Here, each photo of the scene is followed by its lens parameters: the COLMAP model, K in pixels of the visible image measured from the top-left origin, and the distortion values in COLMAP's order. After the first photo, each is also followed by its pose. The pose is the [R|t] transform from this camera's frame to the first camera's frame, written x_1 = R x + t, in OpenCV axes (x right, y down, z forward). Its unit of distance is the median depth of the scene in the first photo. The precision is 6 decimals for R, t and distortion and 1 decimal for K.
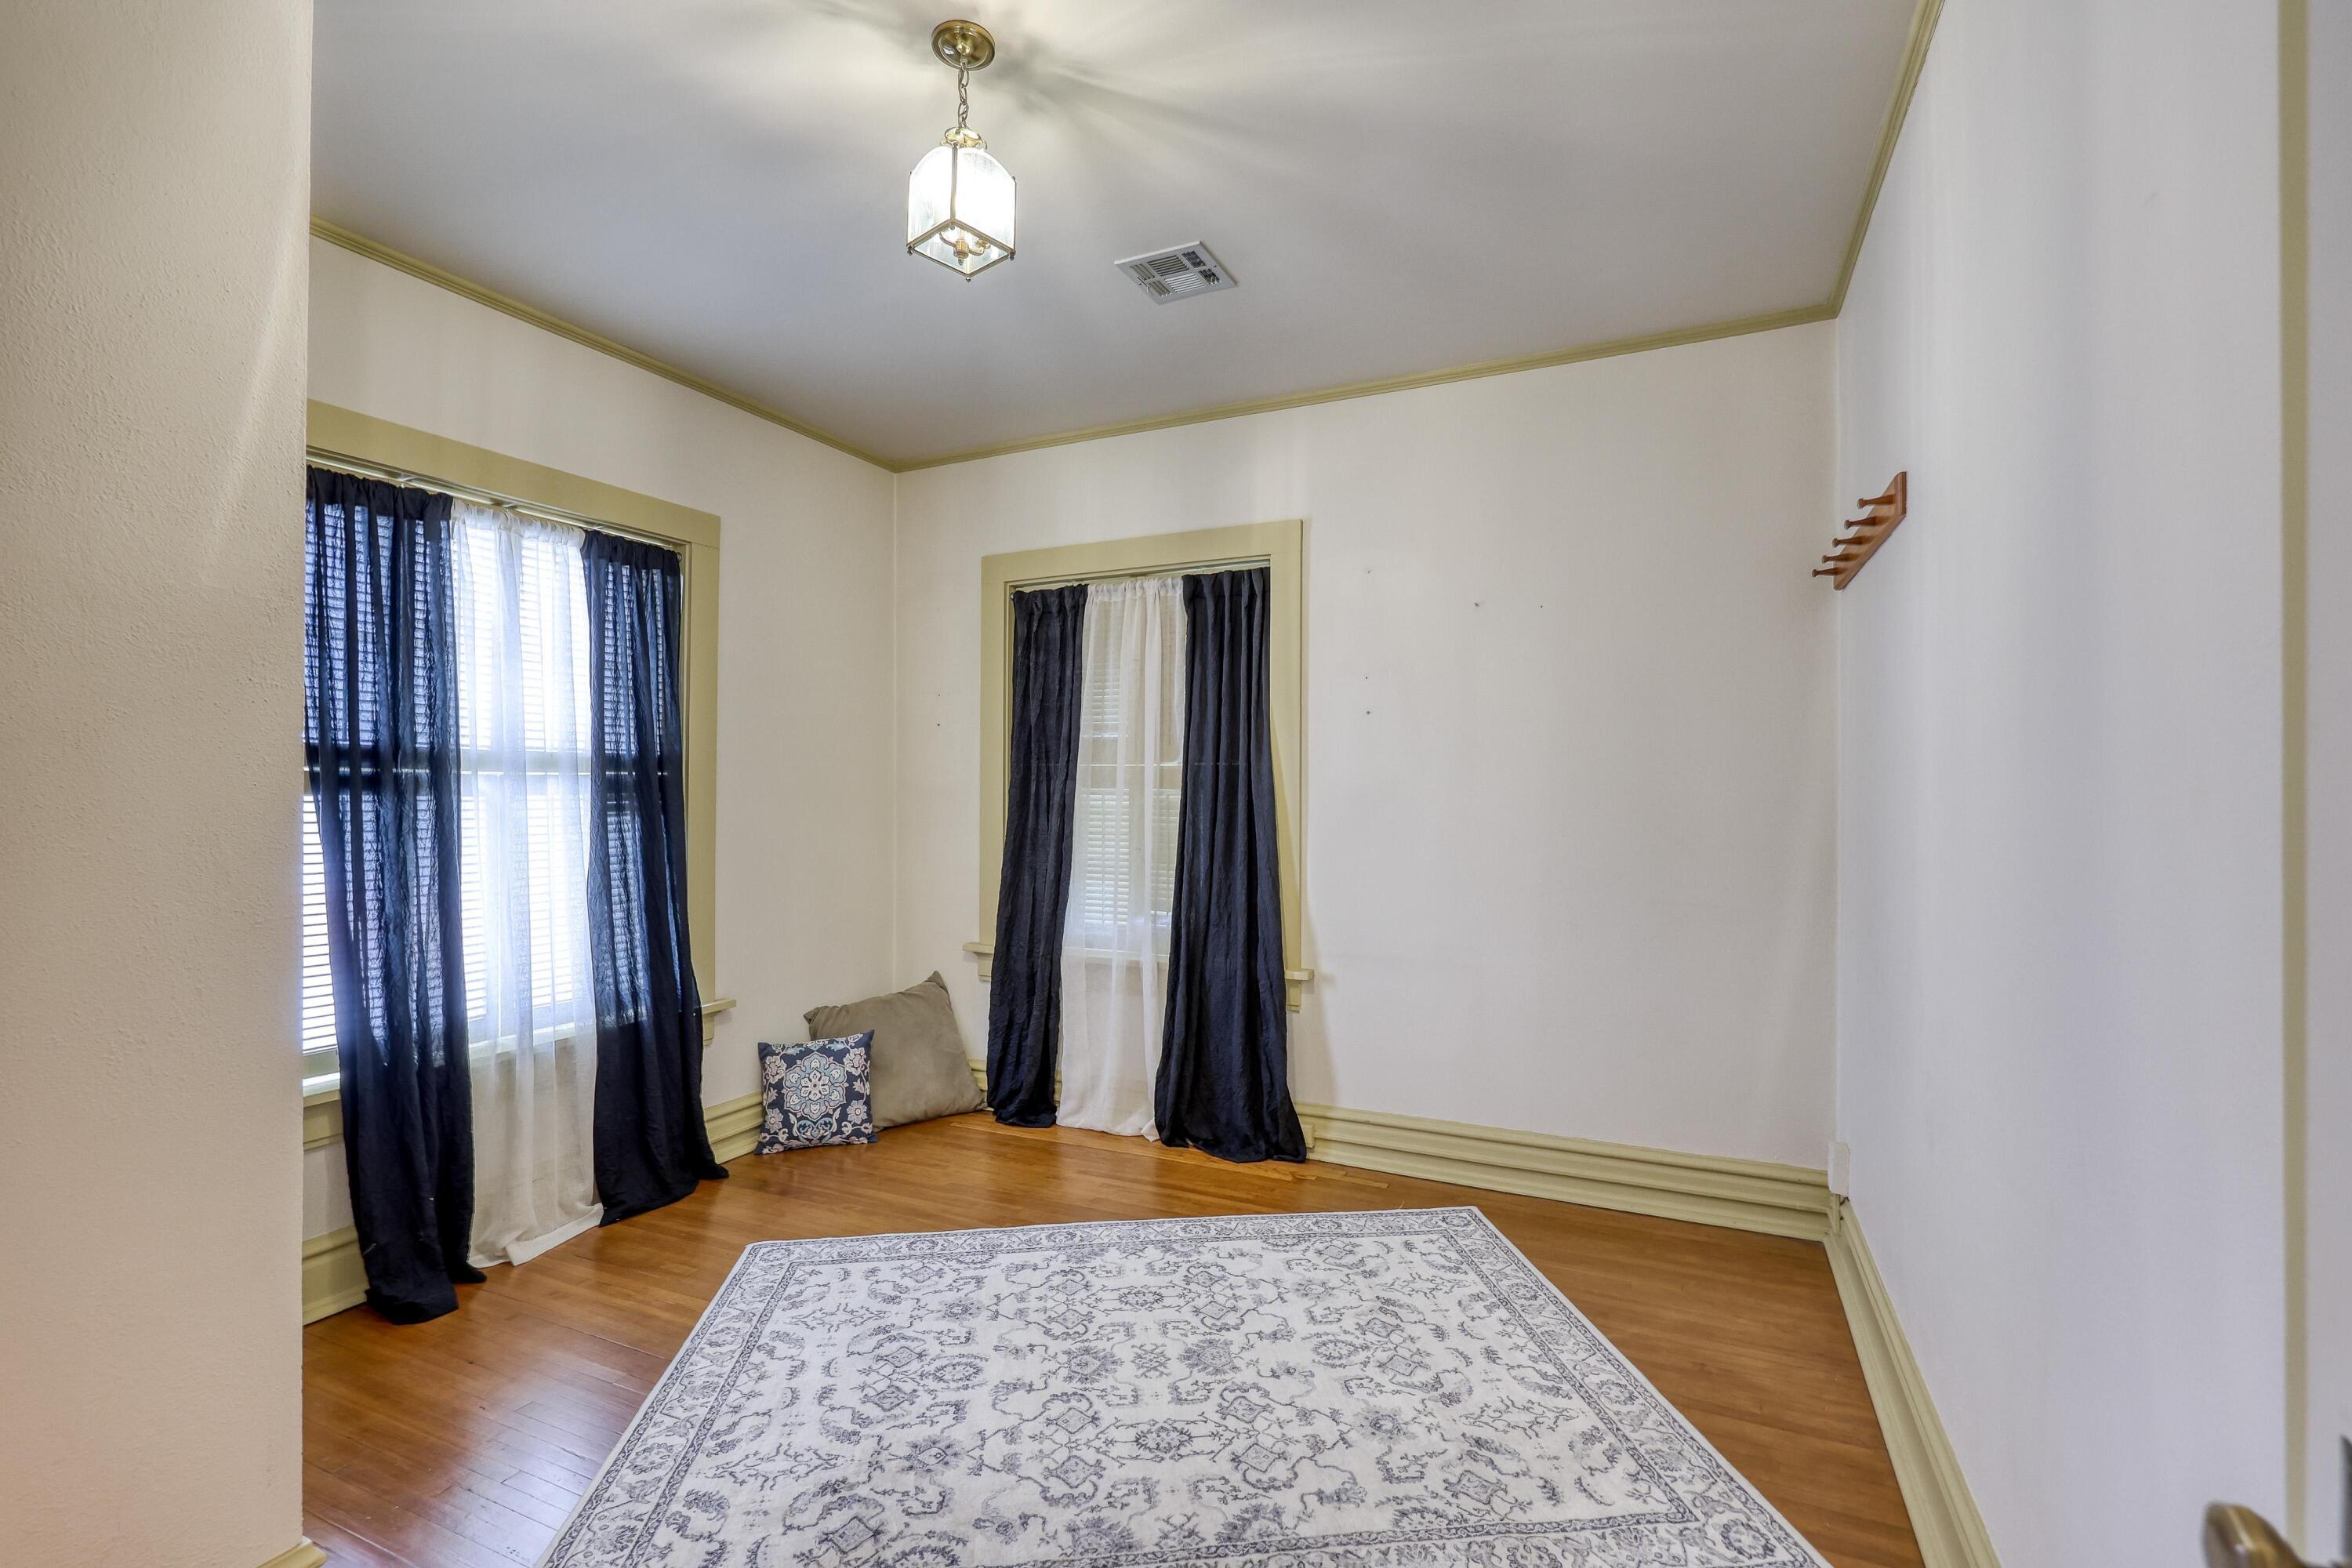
lens RADIAL K [[1060.9, 0, 1186.9], [0, 1060.9, 786.5], [0, 0, 1]] dist [0.019707, 0.000023]
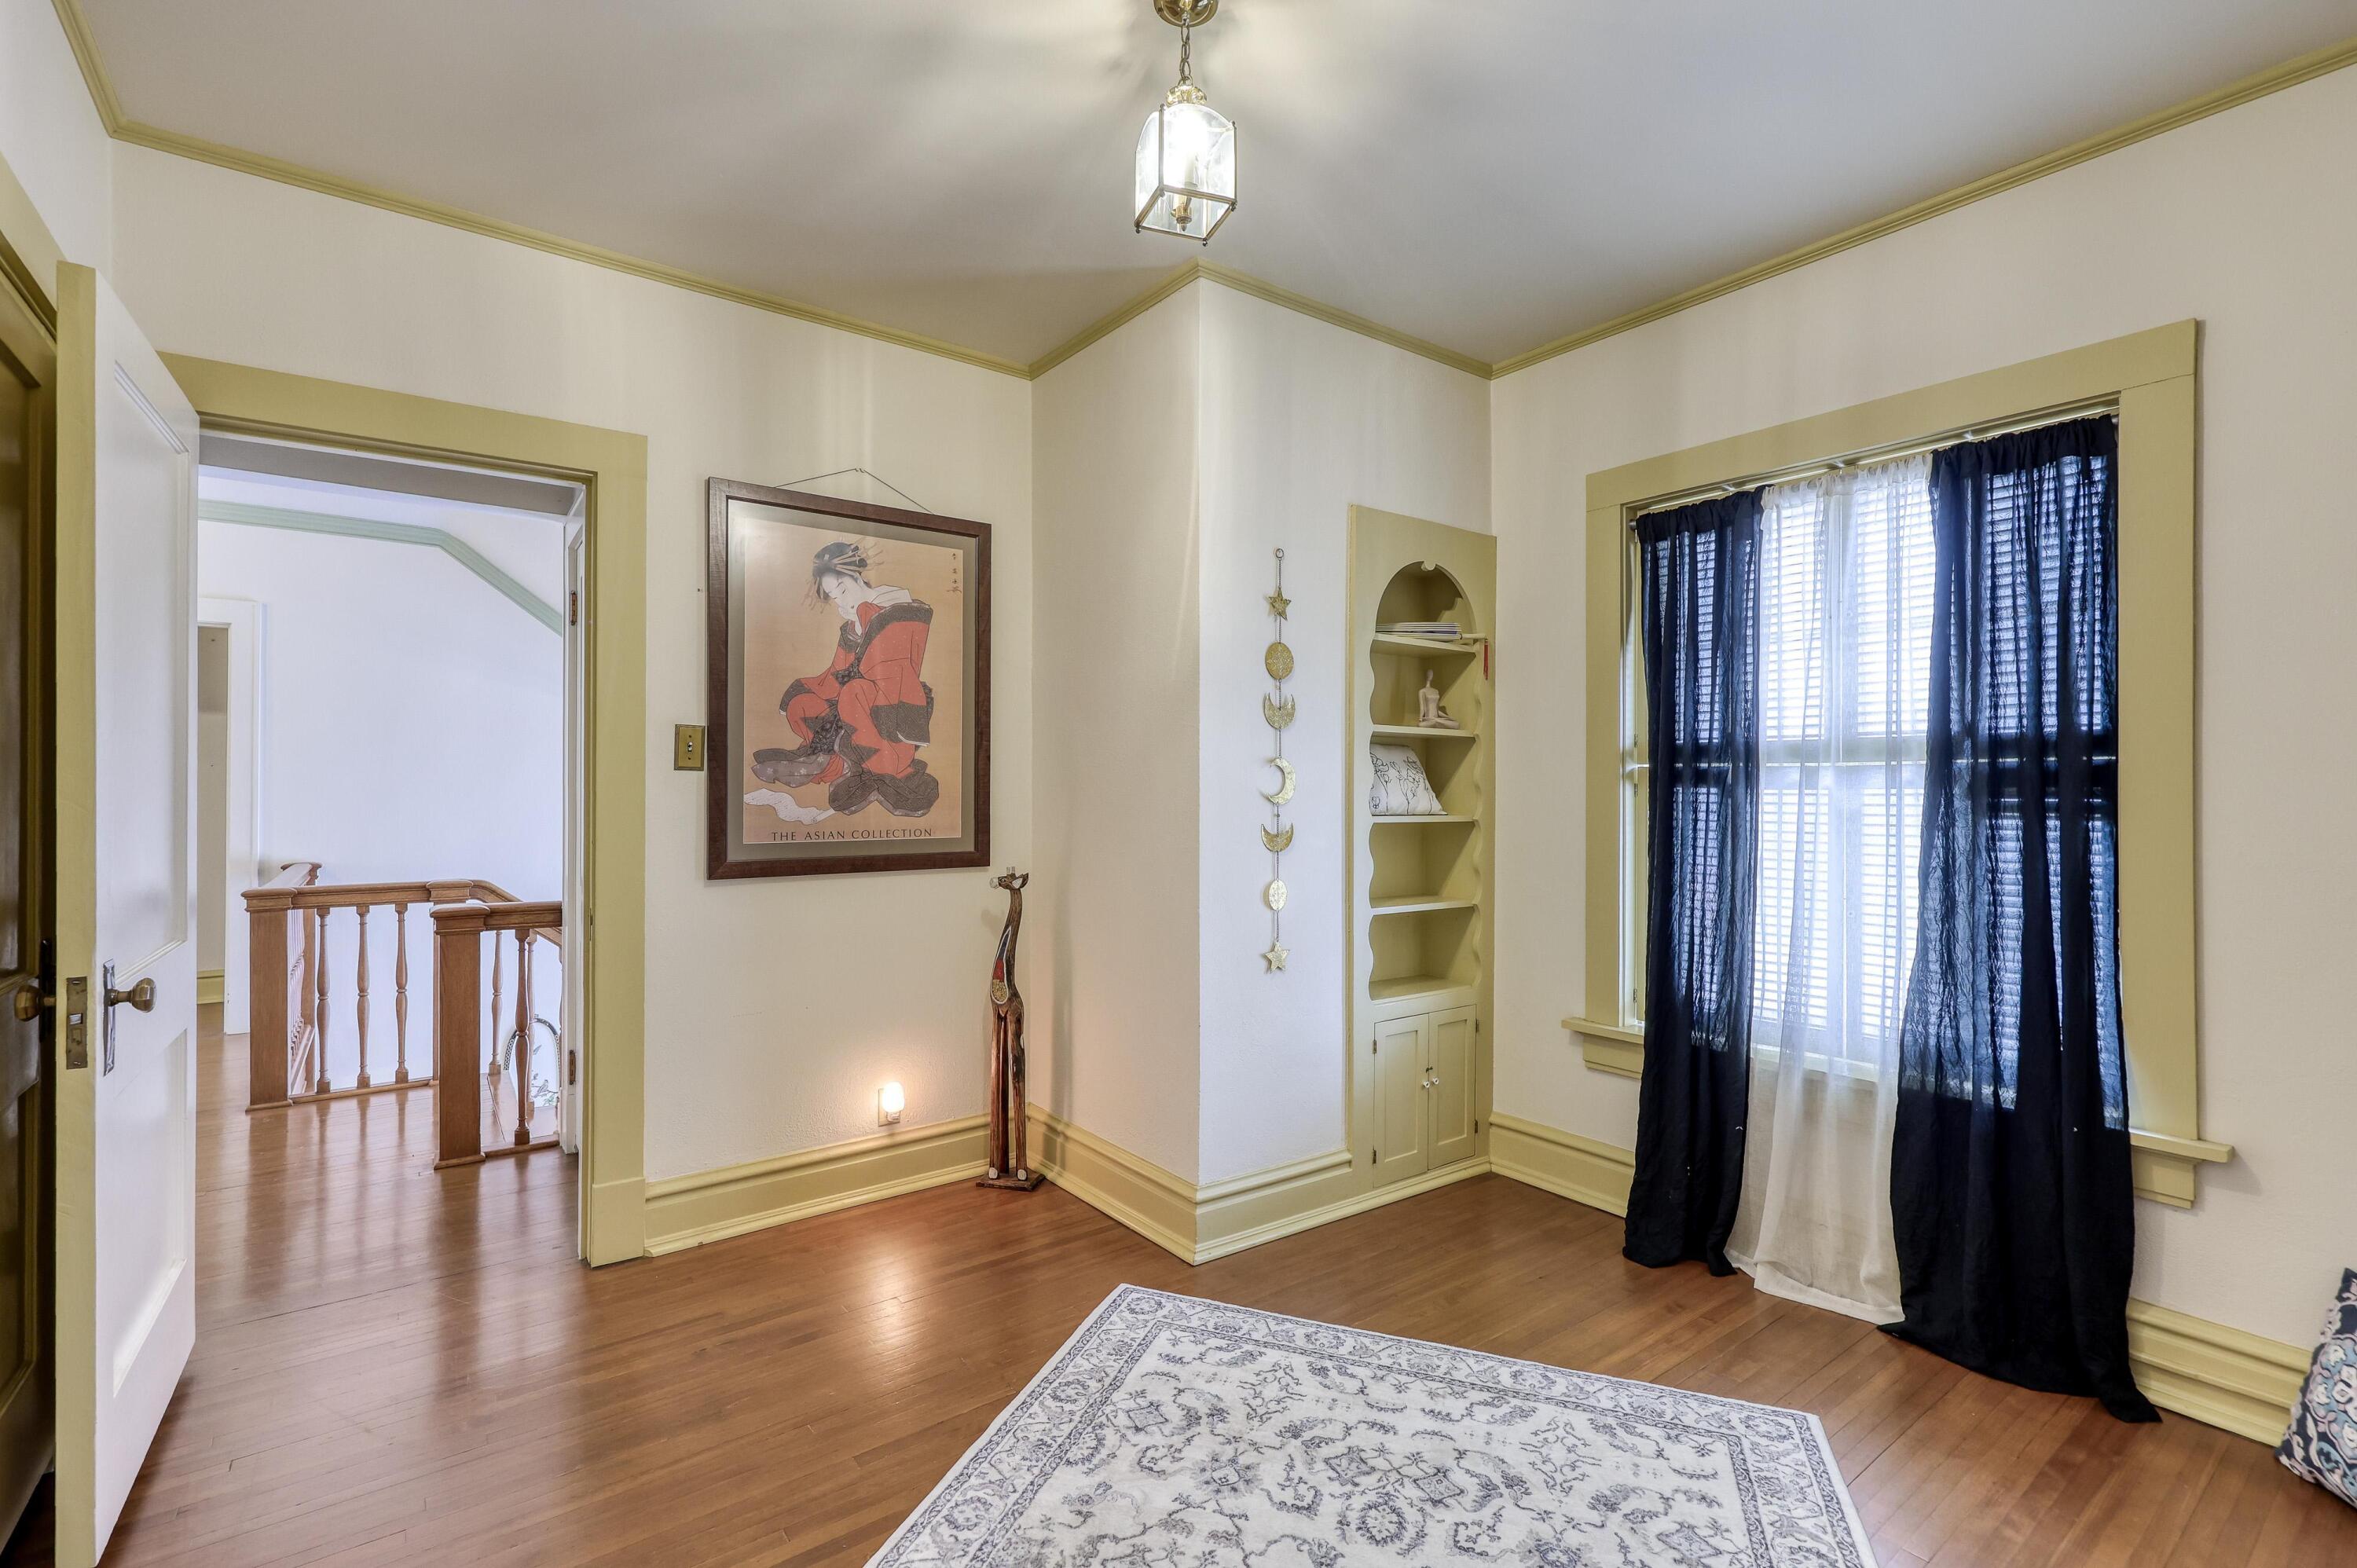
lens RADIAL K [[1063.1, 0, 1189.4], [0, 1063.1, 786.5], [0, 0, 1]] dist [0.019707, 0.000023]
pose [[-0.461750, 0.006115, -0.886989, 0.469058], [0.004102, 0.999980, 0.004758, -0.000582], [0.887001, -0.001441, -0.461766, 1.055882]]
